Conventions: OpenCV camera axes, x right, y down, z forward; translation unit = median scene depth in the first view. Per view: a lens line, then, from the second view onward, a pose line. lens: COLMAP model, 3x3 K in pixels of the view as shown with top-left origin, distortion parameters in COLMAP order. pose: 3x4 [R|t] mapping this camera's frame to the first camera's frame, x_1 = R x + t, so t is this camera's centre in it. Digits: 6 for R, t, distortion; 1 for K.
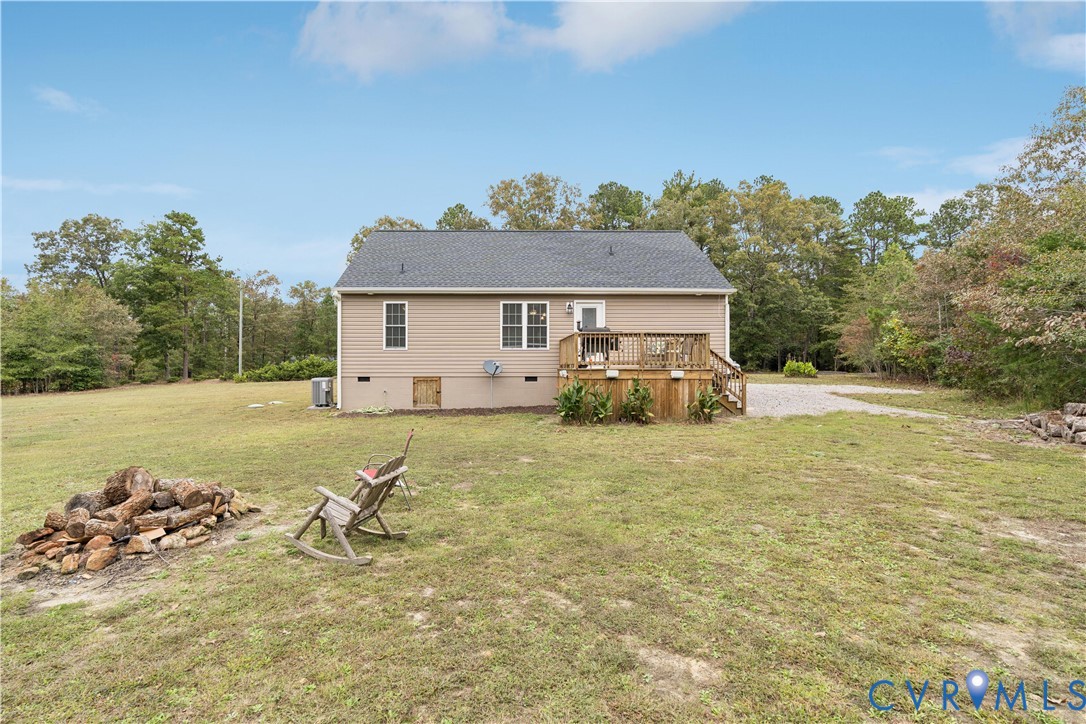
lens RADIAL K [[510.8, 0, 535.0], [0, 510.8, 370.8], [0, 0, 1]] dist [0.002743, 0.000296]
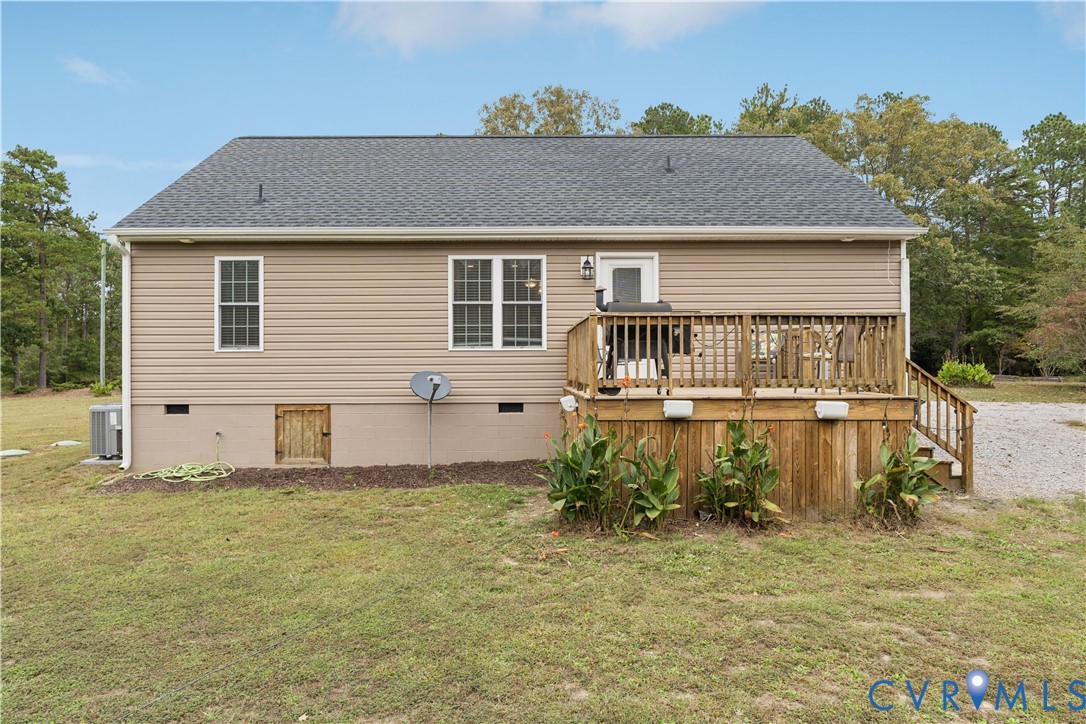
lens RADIAL K [[682.5, 0, 490.6], [0, 682.5, 361.1], [0, 0, 1]] dist [0.017675, 0.003388]
pose [[0.995082, 0.000583, -0.099048, 0.040458], [-0.002184, 0.999869, -0.016052, -0.019604], [0.099026, 0.016189, 0.994953, 0.324077]]
